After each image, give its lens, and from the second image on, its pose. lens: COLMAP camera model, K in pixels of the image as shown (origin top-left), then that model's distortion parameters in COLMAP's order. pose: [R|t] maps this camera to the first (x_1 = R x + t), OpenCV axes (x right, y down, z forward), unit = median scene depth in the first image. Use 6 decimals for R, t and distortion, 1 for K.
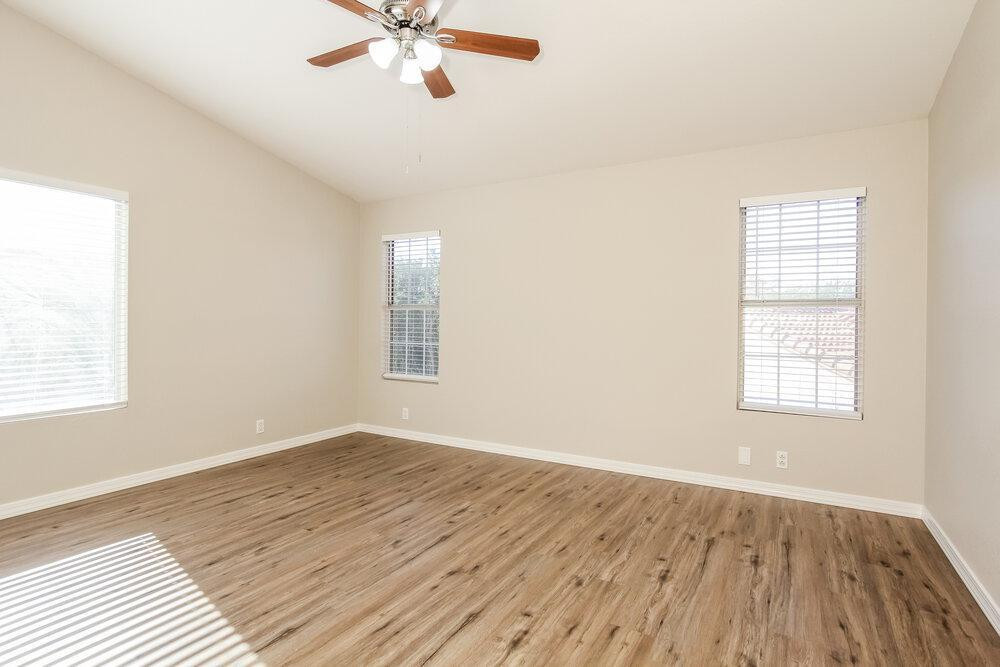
lens RADIAL K [[513.1, 0, 500.7], [0, 513.1, 328.9], [0, 0, 1]] dist [0.000762, 0.000237]
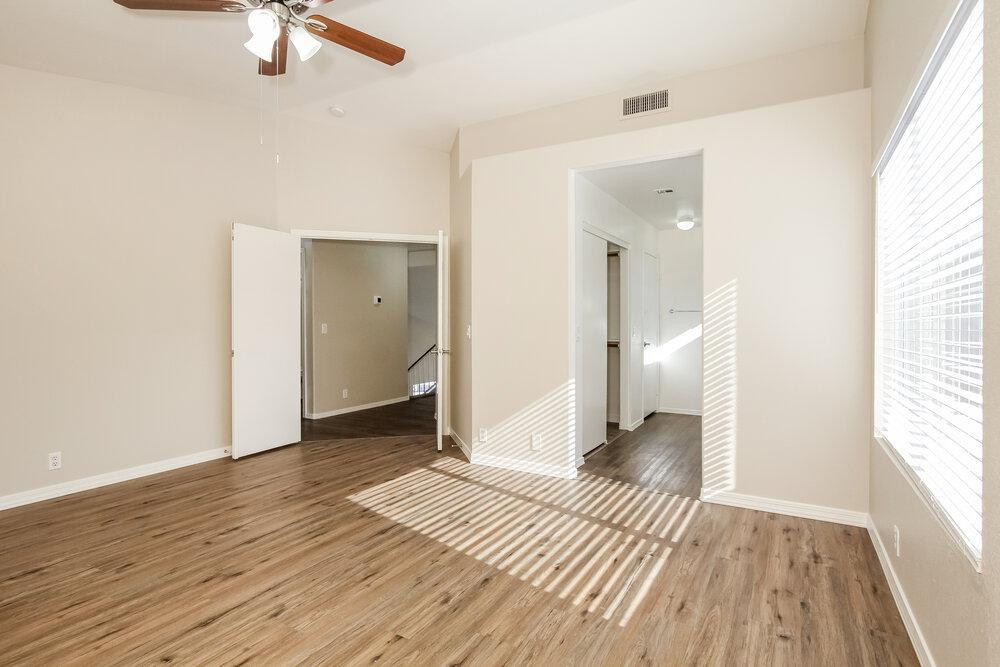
lens RADIAL K [[513.1, 0, 499.8], [0, 513.1, 330.1], [0, 0, 1]] dist [0.000762, 0.000237]
pose [[-0.999989, -0.004631, -0.000456, -0.612085], [-0.004640, 0.999698, 0.024115, -0.025912], [0.000344, 0.024117, -0.999709, 2.019214]]
